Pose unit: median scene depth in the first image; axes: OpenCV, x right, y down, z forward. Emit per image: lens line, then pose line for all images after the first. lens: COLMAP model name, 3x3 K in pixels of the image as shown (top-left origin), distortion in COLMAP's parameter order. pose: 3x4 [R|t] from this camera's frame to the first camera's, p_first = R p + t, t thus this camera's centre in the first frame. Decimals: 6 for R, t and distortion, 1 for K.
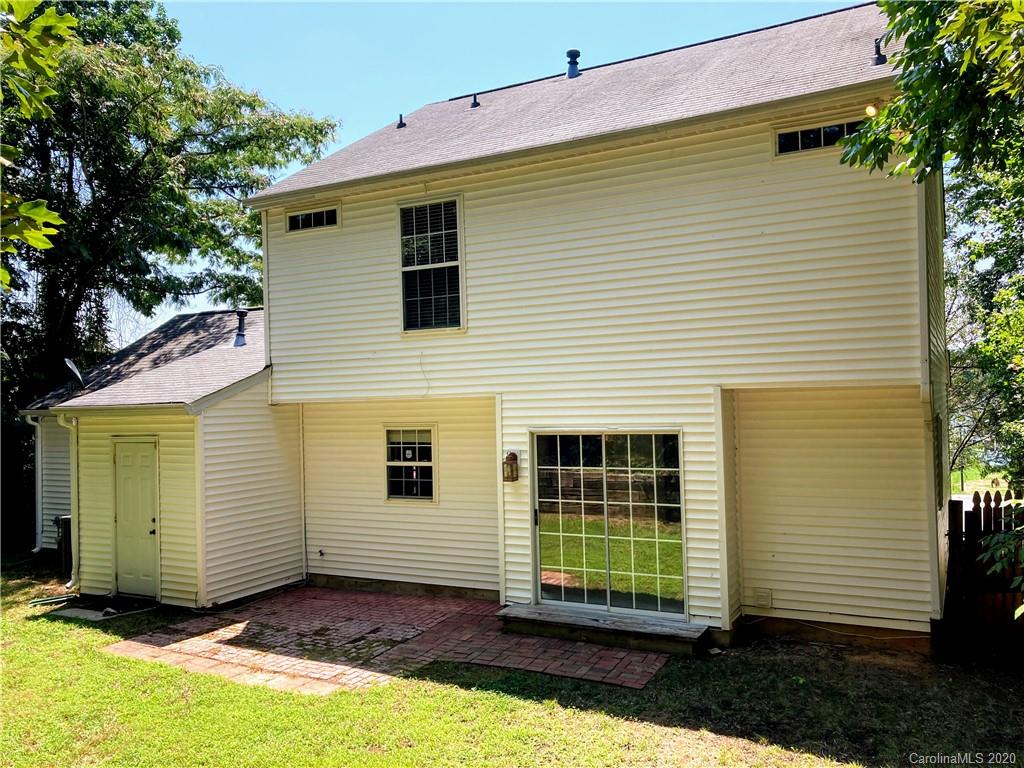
lens RADIAL K [[837.5, 0, 512.0], [0, 837.5, 384.0], [0, 0, 1]] dist [0.012440, 0.010723]
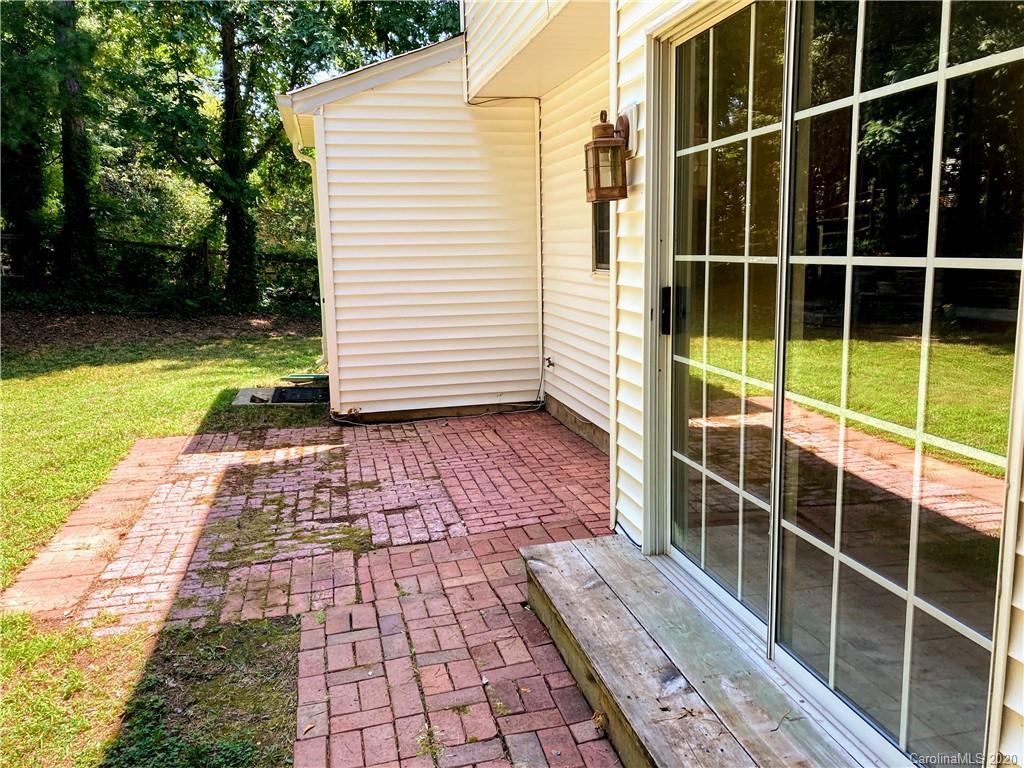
lens RADIAL K [[837.5, 0, 512.0], [0, 837.5, 384.0], [0, 0, 1]] dist [0.012440, 0.010723]
pose [[0.650784, 0.138687, -0.746489, 0.252200], [0.023299, 0.979065, 0.202209, 0.123765], [0.758905, -0.148987, 0.633929, 0.765625]]
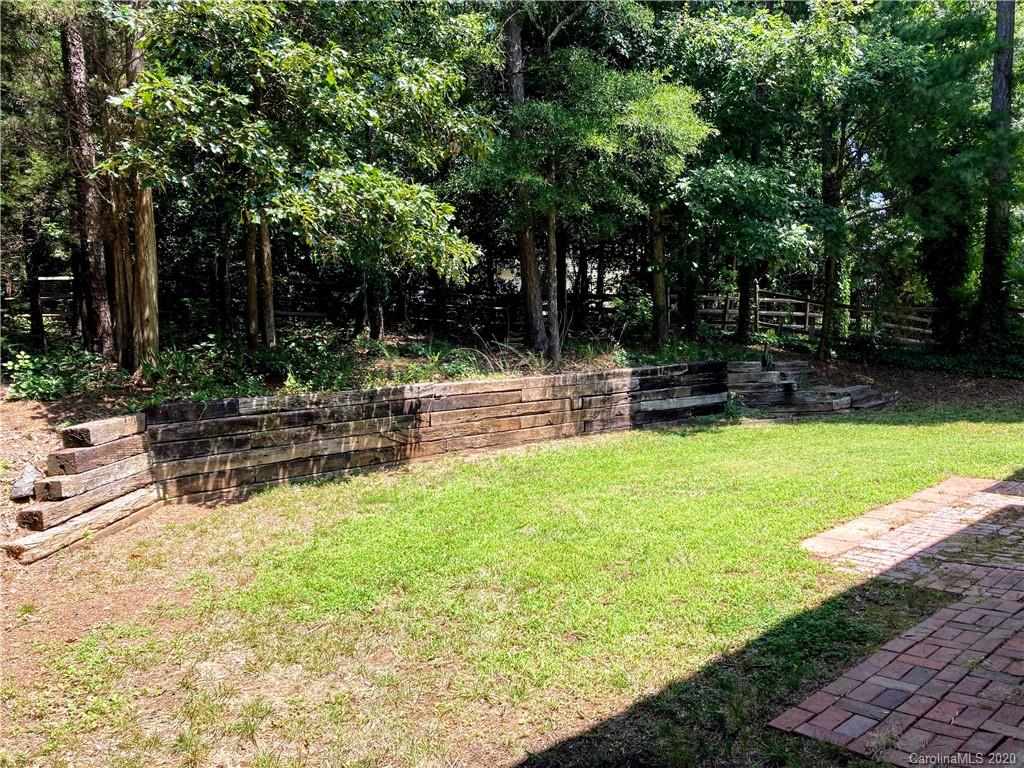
lens RADIAL K [[837.5, 0, 512.0], [0, 837.5, 384.0], [0, 0, 1]] dist [0.012440, 0.010723]
pose [[-0.329510, 0.092278, -0.939632, 0.488300], [0.066637, 0.995004, 0.074347, 0.114731], [0.941798, -0.038116, -0.334013, 0.832632]]
